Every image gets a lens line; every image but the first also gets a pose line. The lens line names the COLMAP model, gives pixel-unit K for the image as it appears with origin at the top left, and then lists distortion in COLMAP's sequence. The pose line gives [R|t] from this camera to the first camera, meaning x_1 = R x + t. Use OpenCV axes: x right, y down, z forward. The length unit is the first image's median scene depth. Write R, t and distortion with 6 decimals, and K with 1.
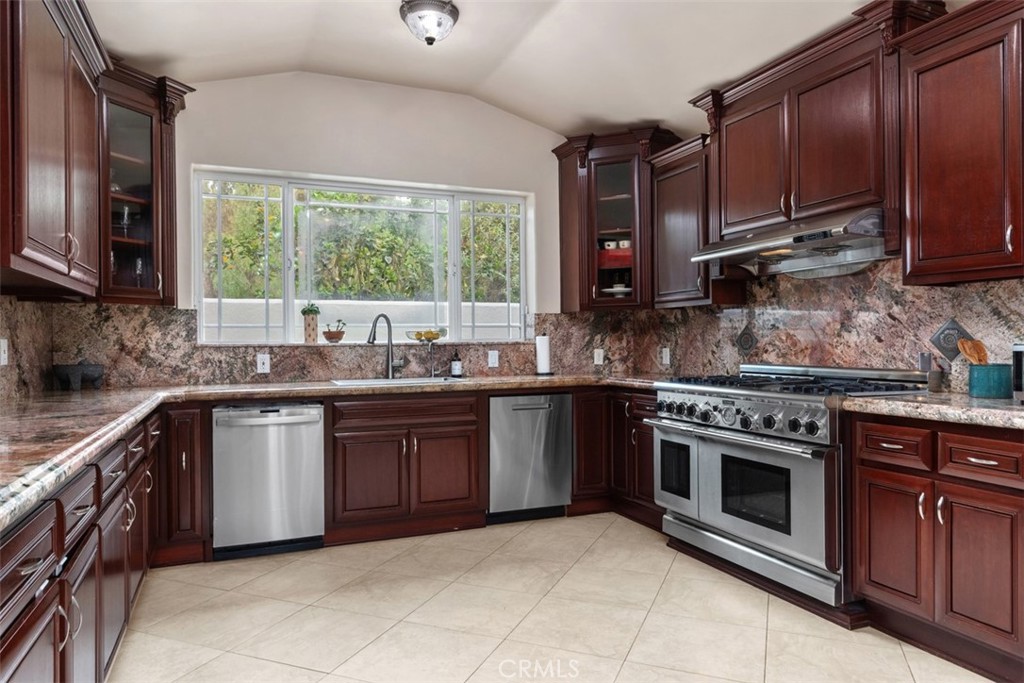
lens RADIAL K [[664.3, 0, 513.9], [0, 664.3, 341.0], [0, 0, 1]] dist [-0.002994, 0.001471]
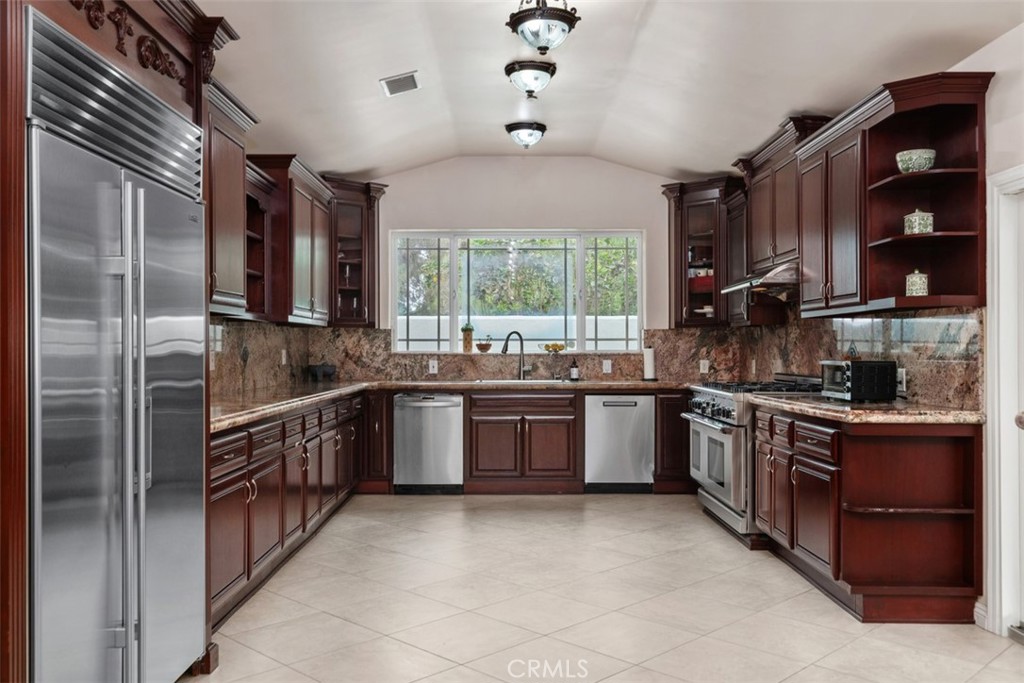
lens RADIAL K [[885.9, 0, 510.1], [0, 885.9, 340.6], [0, 0, 1]] dist [-0.001849, -0.001054]
pose [[0.921945, 0.004854, -0.387289, 0.530011], [-0.006930, 0.999968, -0.003965, -0.016291], [0.387258, 0.006339, 0.921950, -0.713194]]
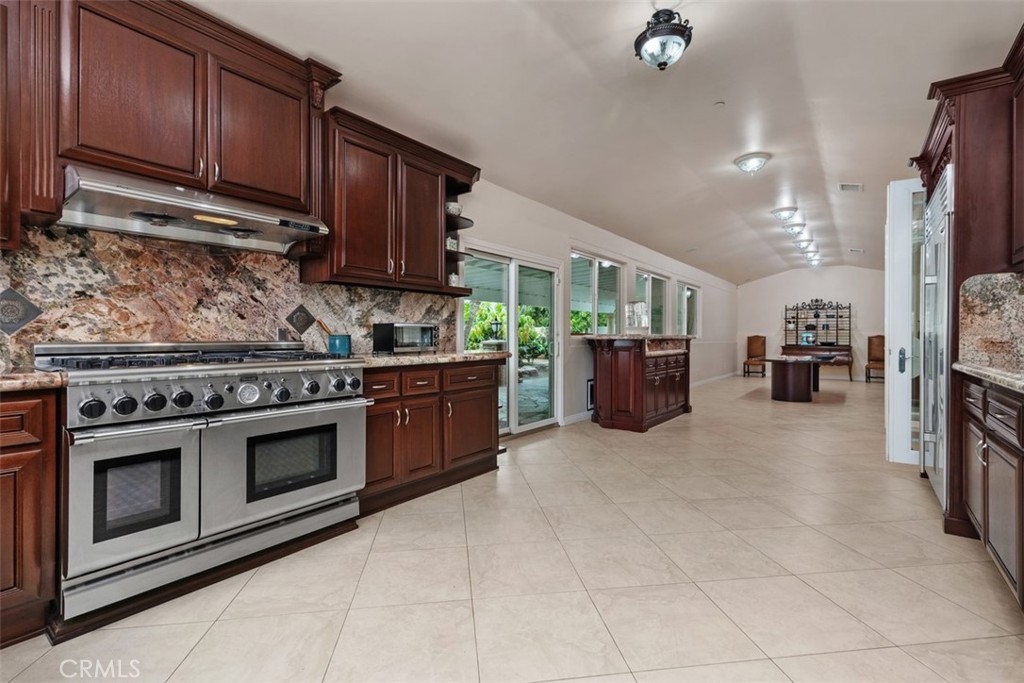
lens RADIAL K [[460.4, 0, 511.5], [0, 460.4, 339.5], [0, 0, 1]] dist [0.008436, -0.003940]
pose [[-0.497846, 0.000045, 0.867265, -0.328884], [0.001296, 0.999999, 0.000691, 0.031387], [-0.867264, 0.001468, -0.497846, 0.823294]]
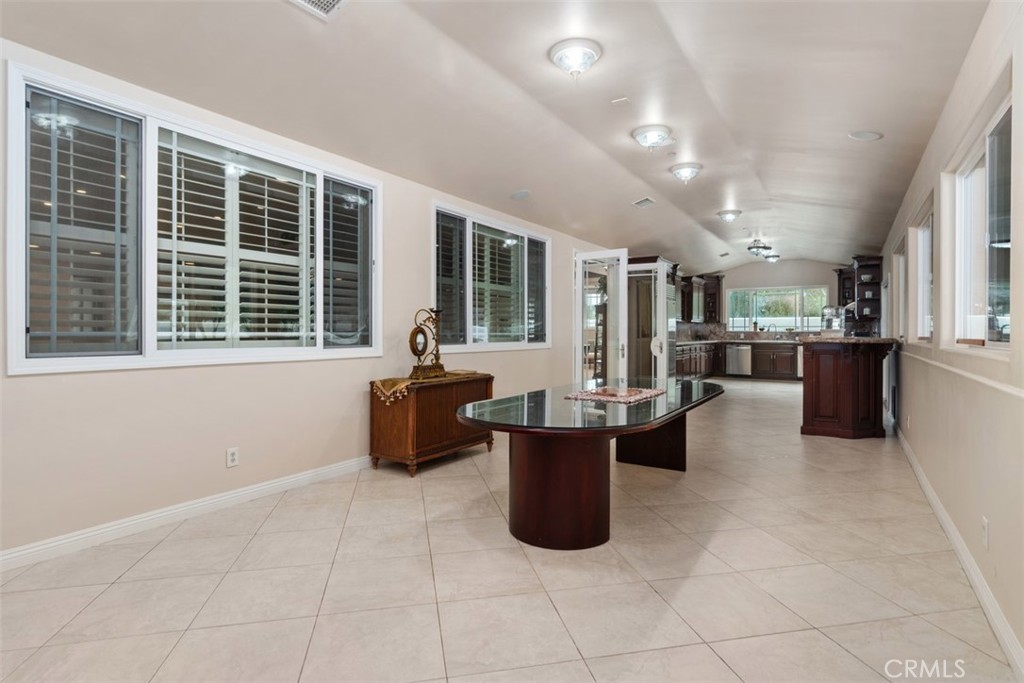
lens RADIAL K [[515.5, 0, 509.3], [0, 515.5, 330.6], [0, 0, 1]] dist [0.001542, 0.000067]
pose [[0.559364, 0.008721, -0.828876, 1.540250], [-0.009658, 0.999945, 0.004004, 0.001781], [0.828866, 0.005766, 0.559418, -2.089336]]
